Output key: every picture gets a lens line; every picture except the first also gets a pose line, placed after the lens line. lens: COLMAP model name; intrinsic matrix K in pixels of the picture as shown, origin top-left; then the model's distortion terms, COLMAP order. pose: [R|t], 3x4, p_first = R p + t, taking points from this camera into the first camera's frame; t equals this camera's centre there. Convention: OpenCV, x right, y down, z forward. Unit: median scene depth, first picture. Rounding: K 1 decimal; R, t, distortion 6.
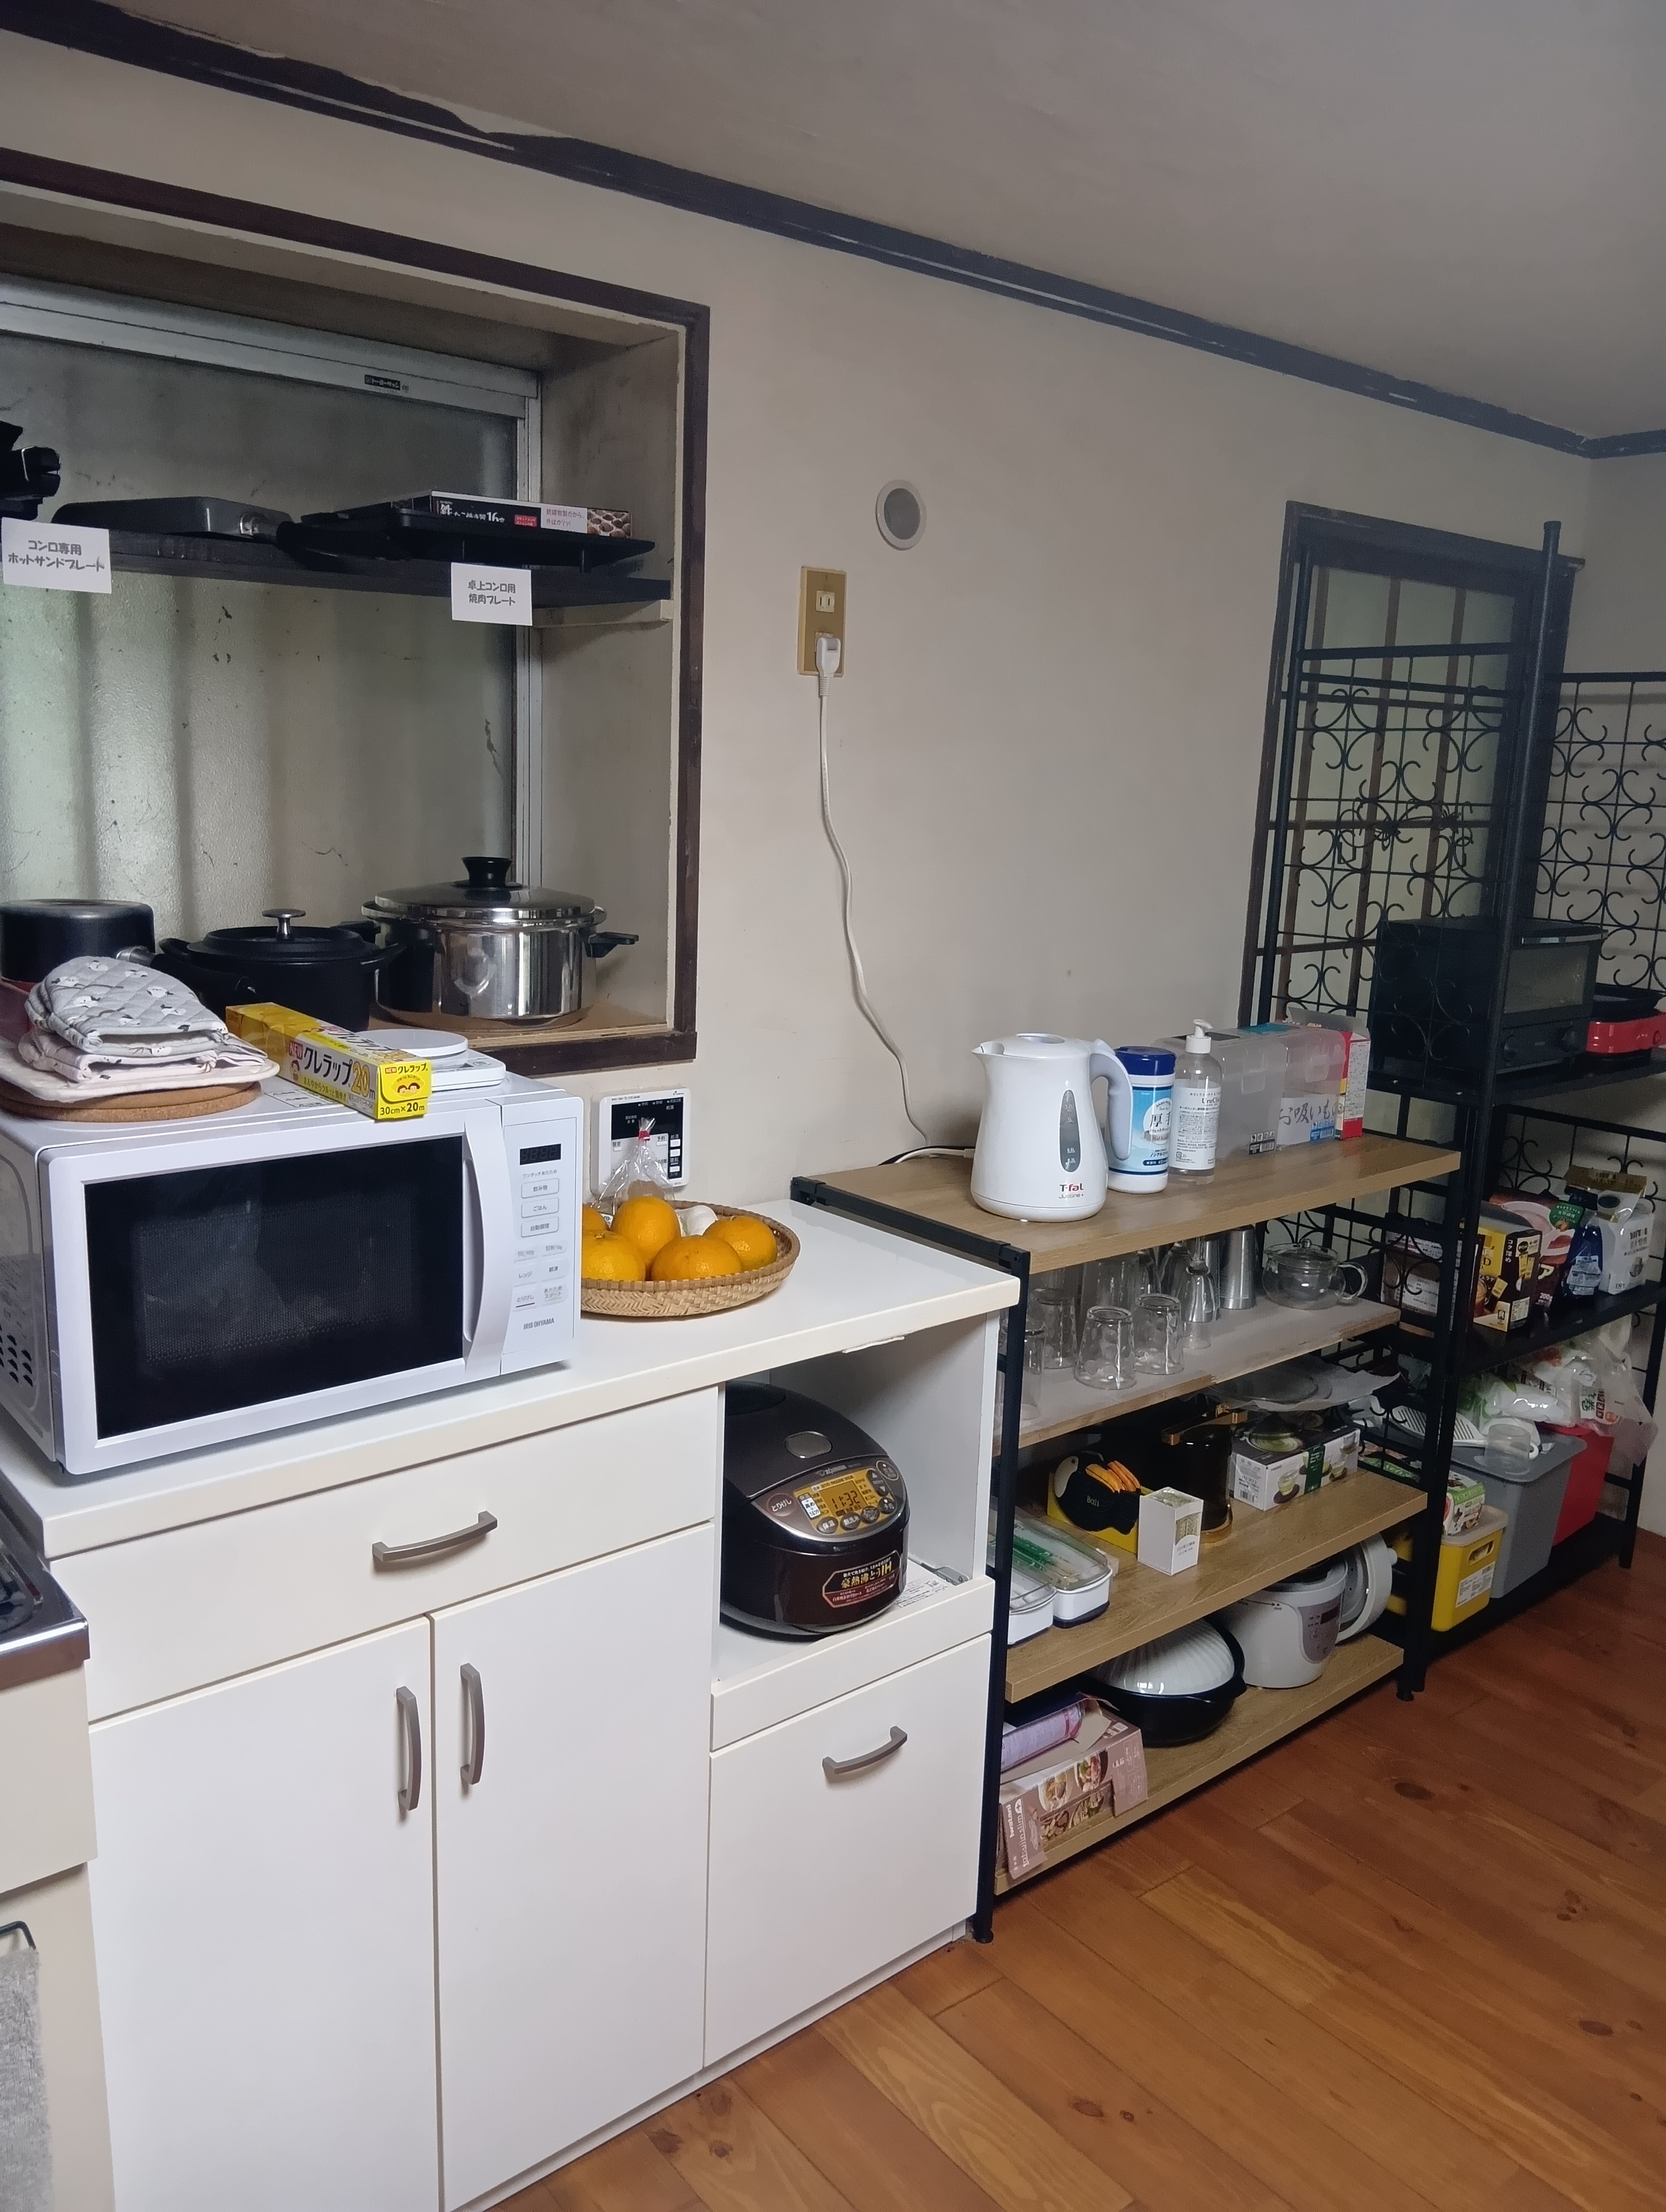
lens RADIAL K [[1669.8, 0, 833.0], [0, 1669.8, 1106.0], [0, 0, 1]] dist [0.039300, -0.095398]
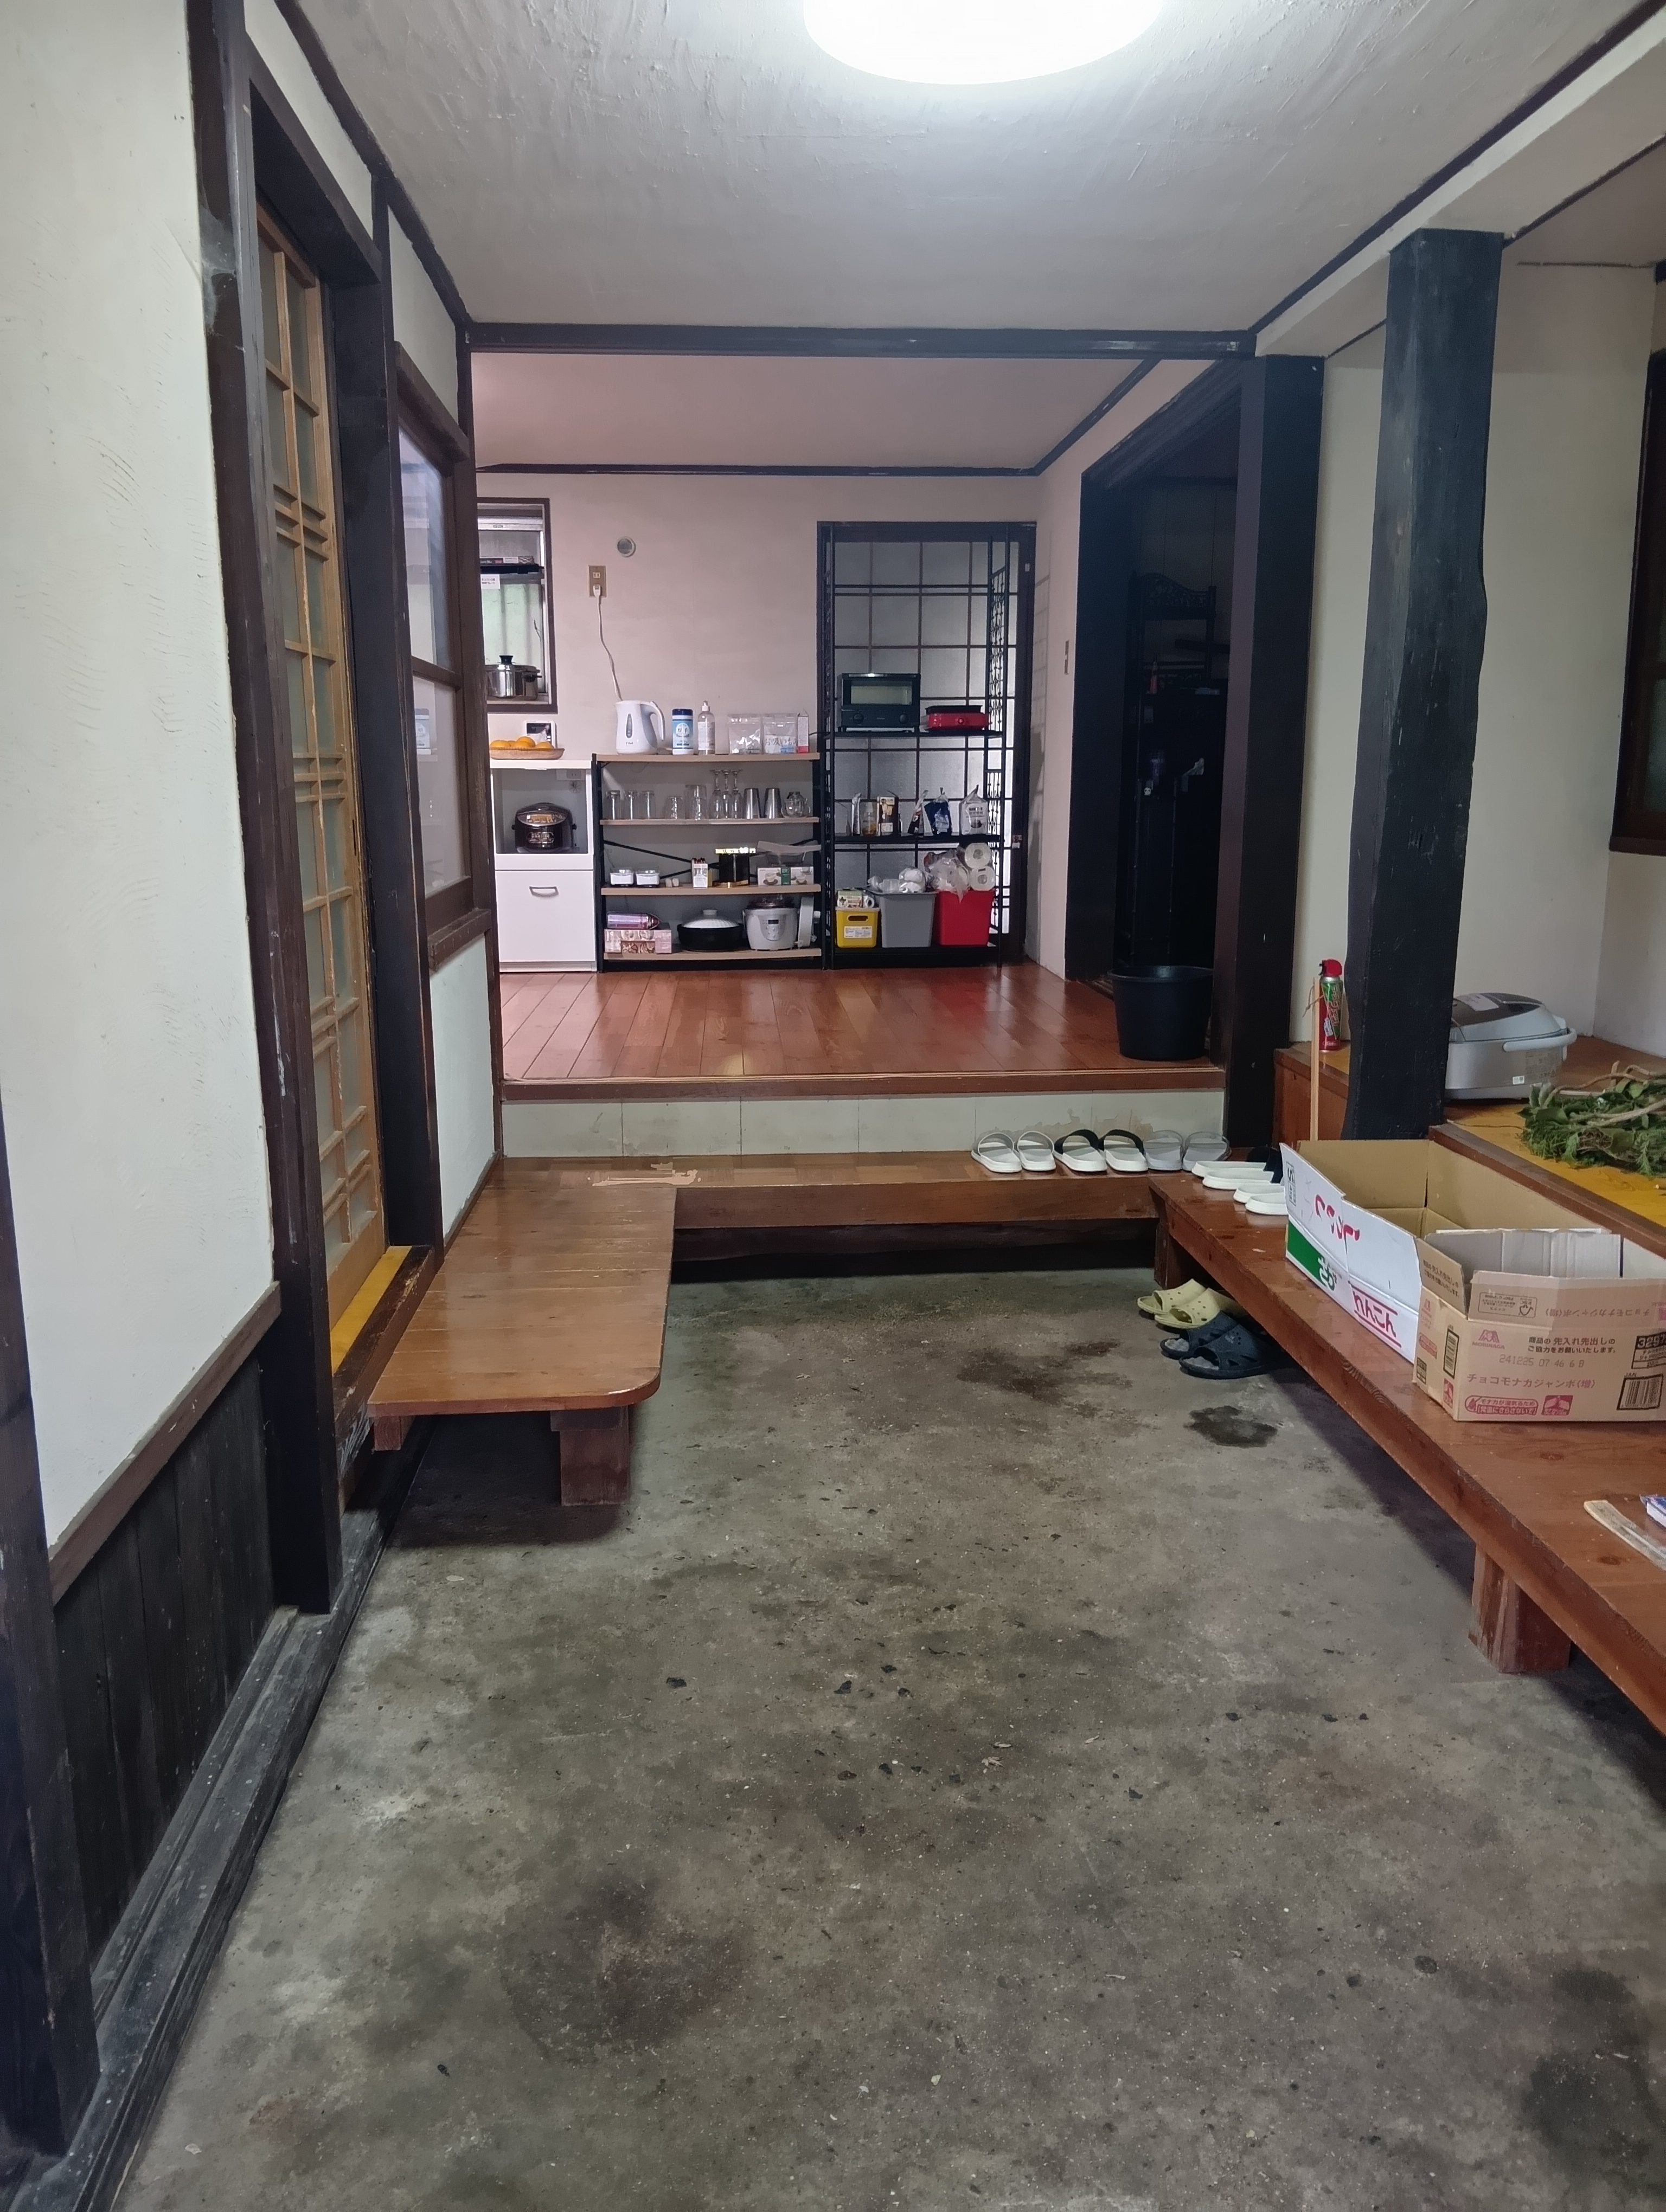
lens RADIAL K [[1669.8, 0, 833.0], [0, 1669.8, 1106.0], [0, 0, 1]] dist [0.039300, -0.095398]
pose [[0.819313, 0.086331, -0.566809, 2.520075], [-0.089463, 0.995739, 0.022345, 0.682242], [0.566323, 0.032401, 0.823546, -1.559952]]
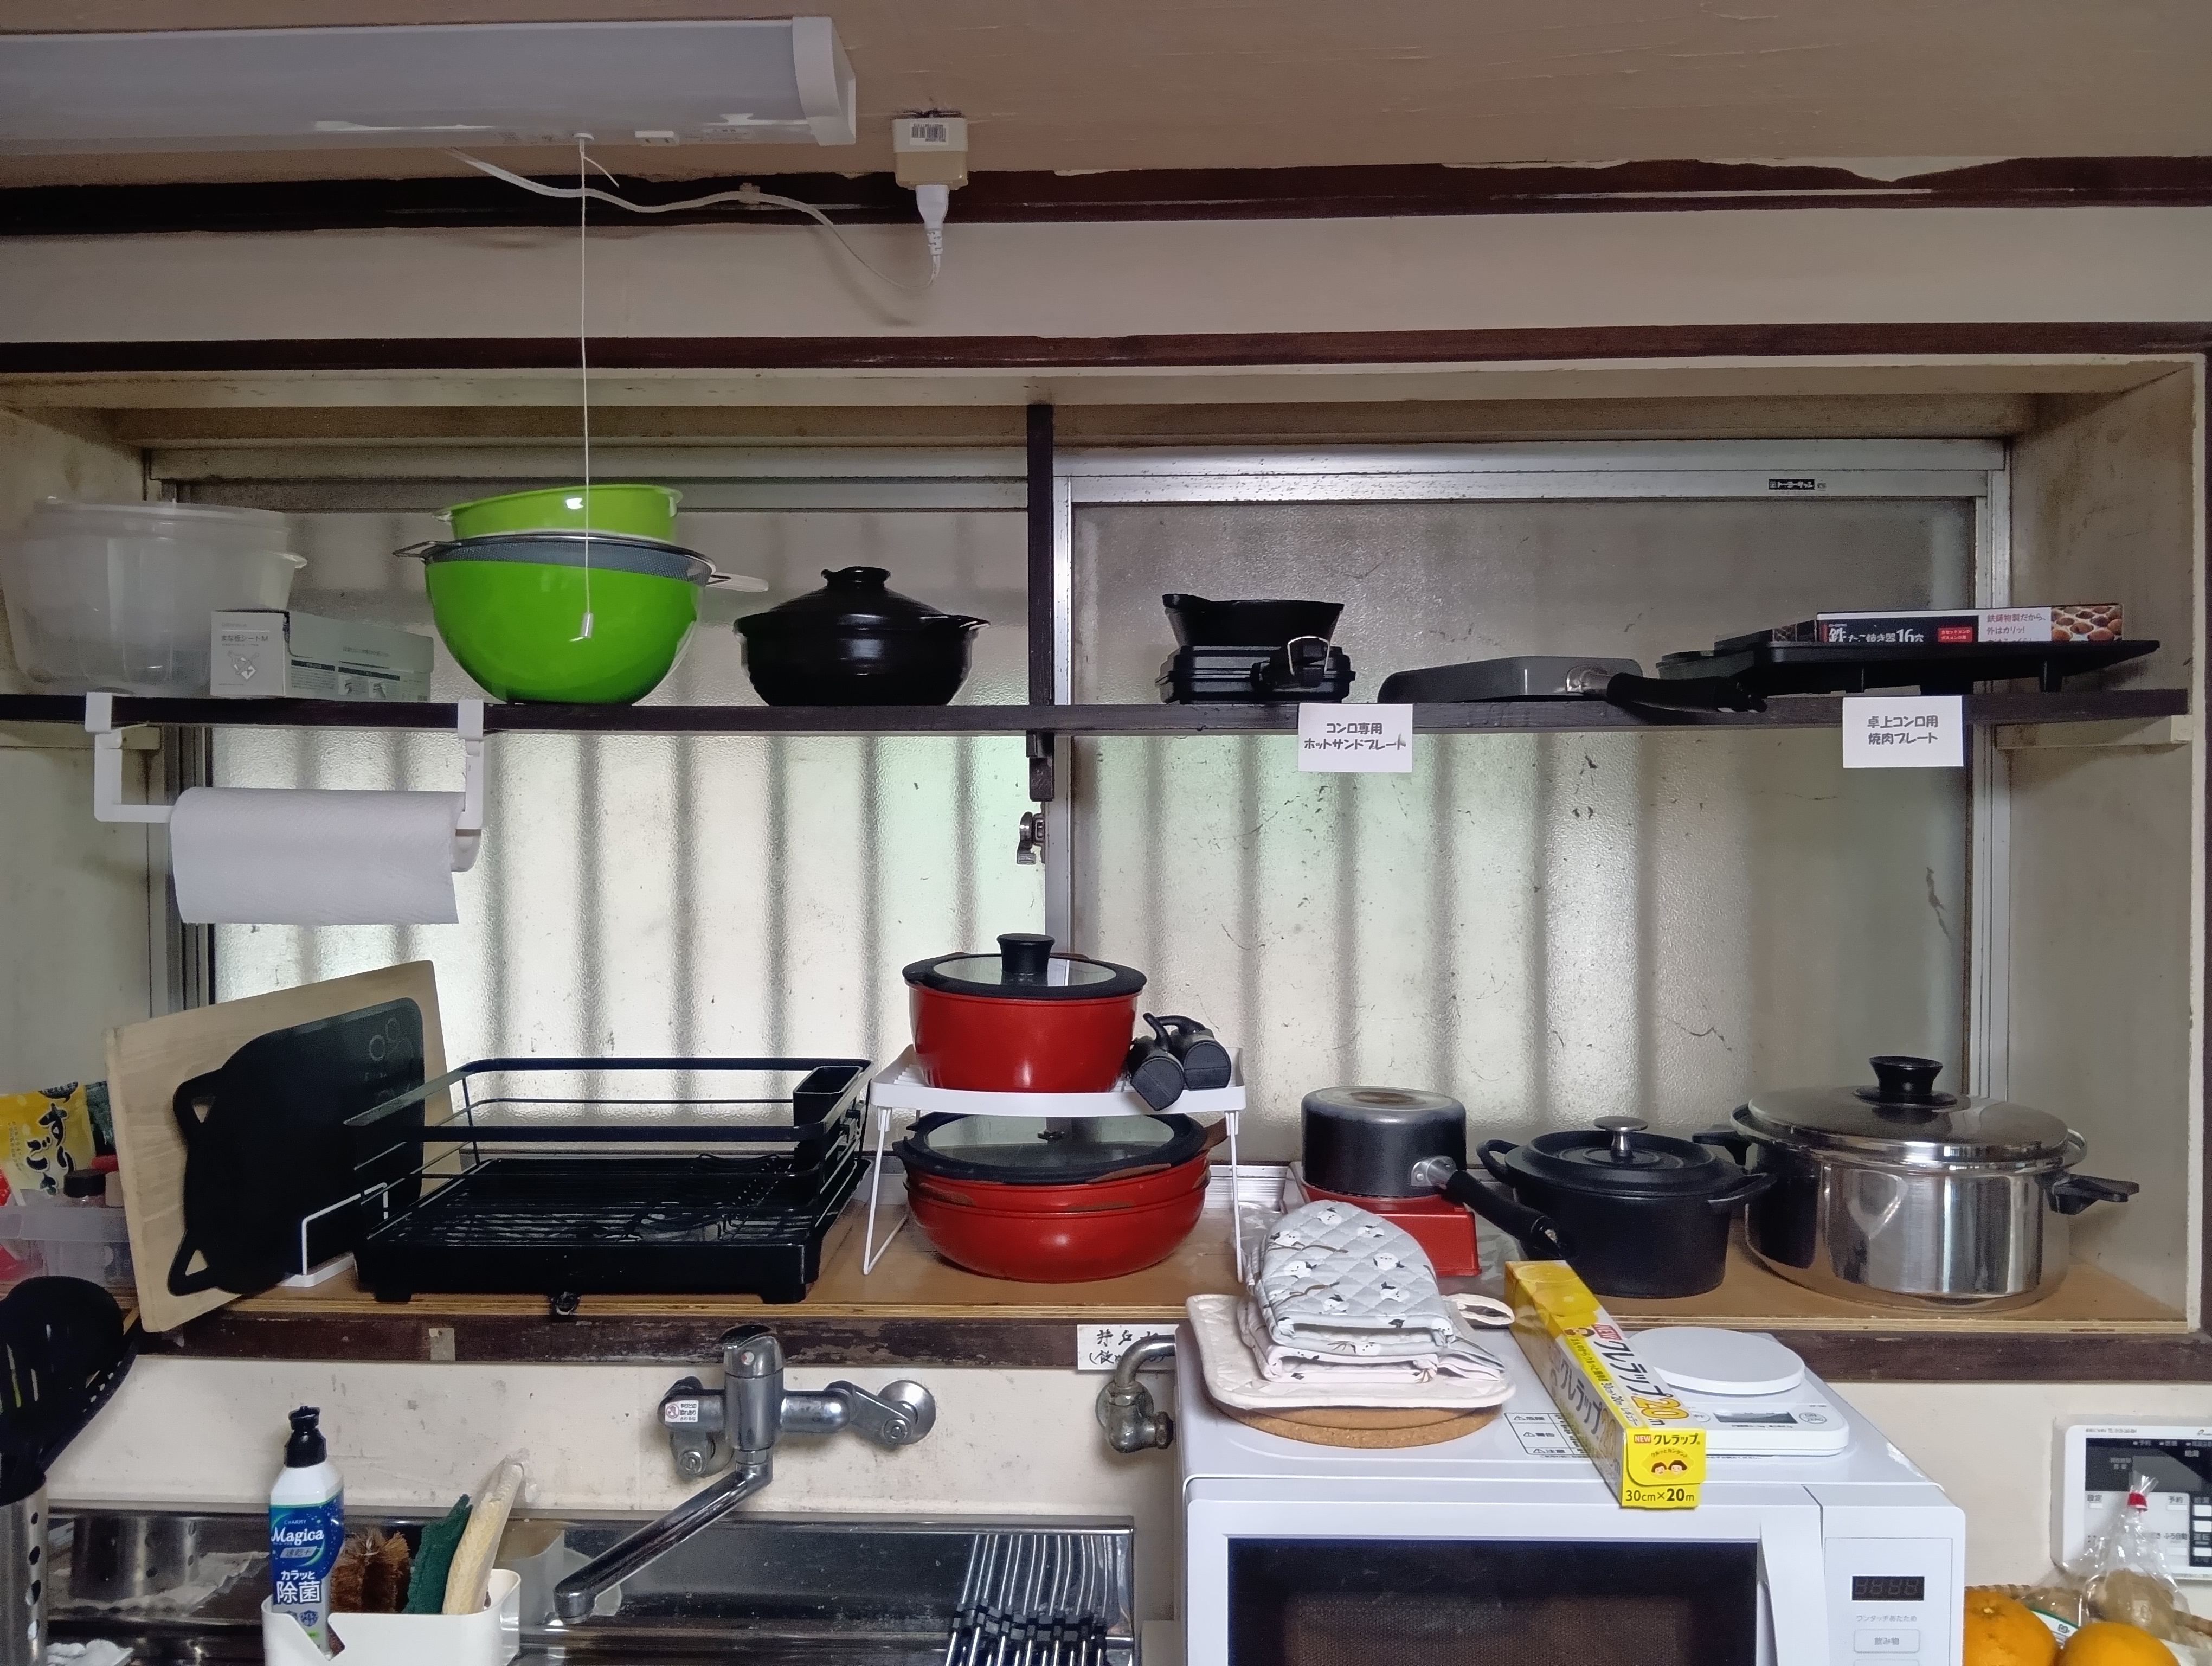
lens RADIAL K [[1683.7, 0, 1106.4], [0, 1683.7, 783.8], [0, 0, 1]] dist [0.031272, -0.059111]
pose [[0.745865, -0.032071, -0.665324, 0.035082], [-0.114295, 0.977864, -0.175267, -0.095854], [0.656218, 0.206769, 0.725689, 0.187456]]
